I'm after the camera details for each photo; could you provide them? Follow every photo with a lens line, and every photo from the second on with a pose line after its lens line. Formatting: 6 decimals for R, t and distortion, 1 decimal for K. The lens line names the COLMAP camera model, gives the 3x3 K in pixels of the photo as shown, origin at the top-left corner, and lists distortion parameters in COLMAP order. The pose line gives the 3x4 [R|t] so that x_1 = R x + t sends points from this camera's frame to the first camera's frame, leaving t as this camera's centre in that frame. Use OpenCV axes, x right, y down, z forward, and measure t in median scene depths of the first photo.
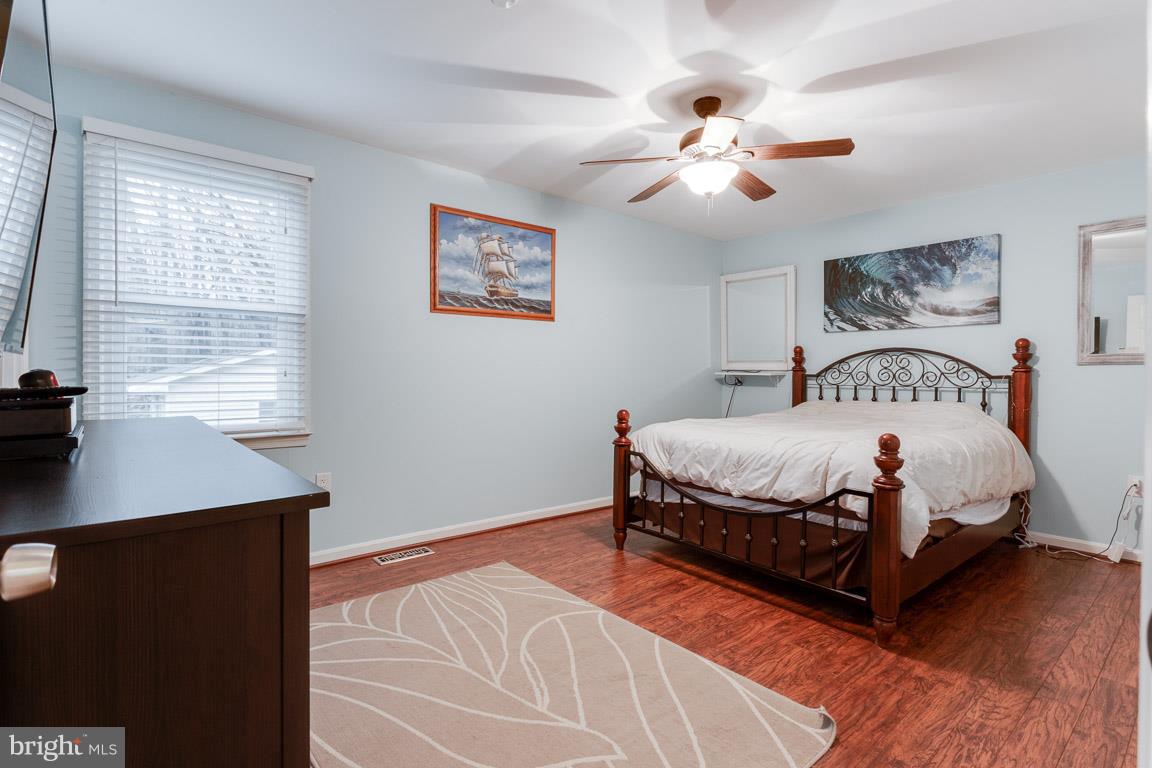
lens RADIAL K [[556.9, 0, 582.5], [0, 556.9, 379.2], [0, 0, 1]] dist [0.006467, -0.003602]
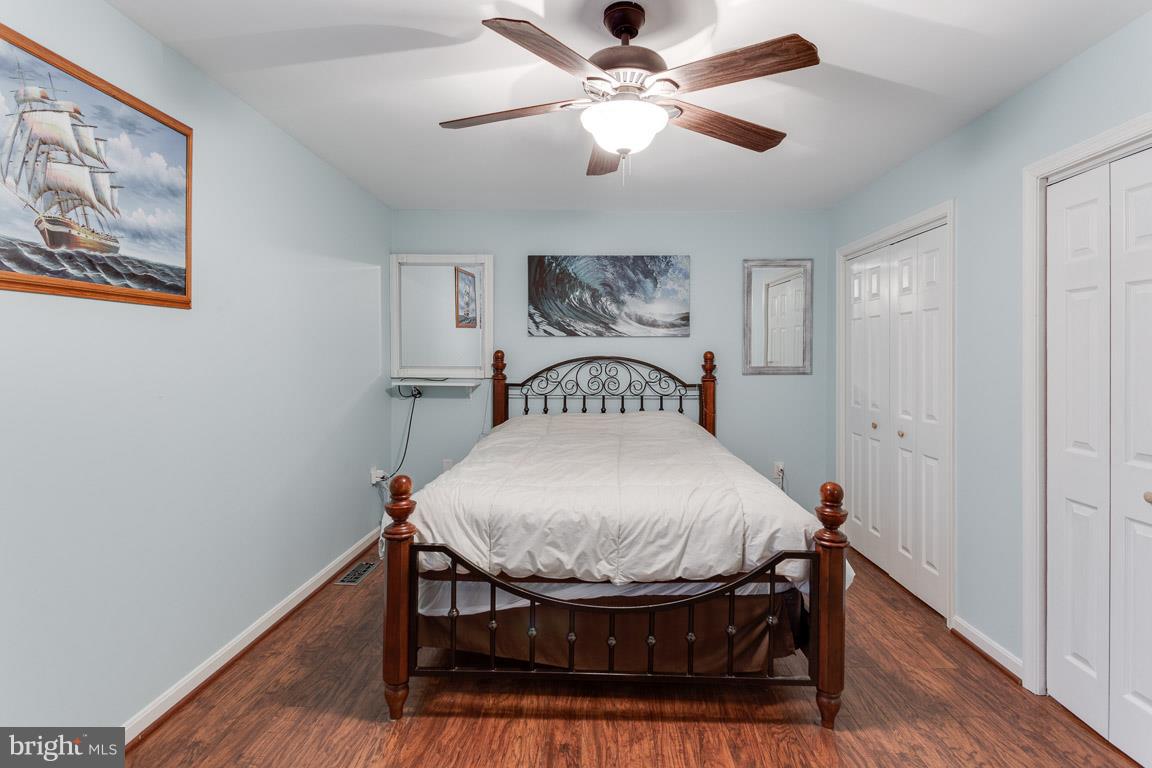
lens RADIAL K [[556.9, 0, 578.8], [0, 556.9, 356.5], [0, 0, 1]] dist [0.006467, -0.003602]
pose [[0.651261, -0.008235, 0.758809, -0.225236], [0.009070, 0.999954, 0.003068, -0.063940], [-0.758800, 0.004884, 0.651306, 0.433346]]
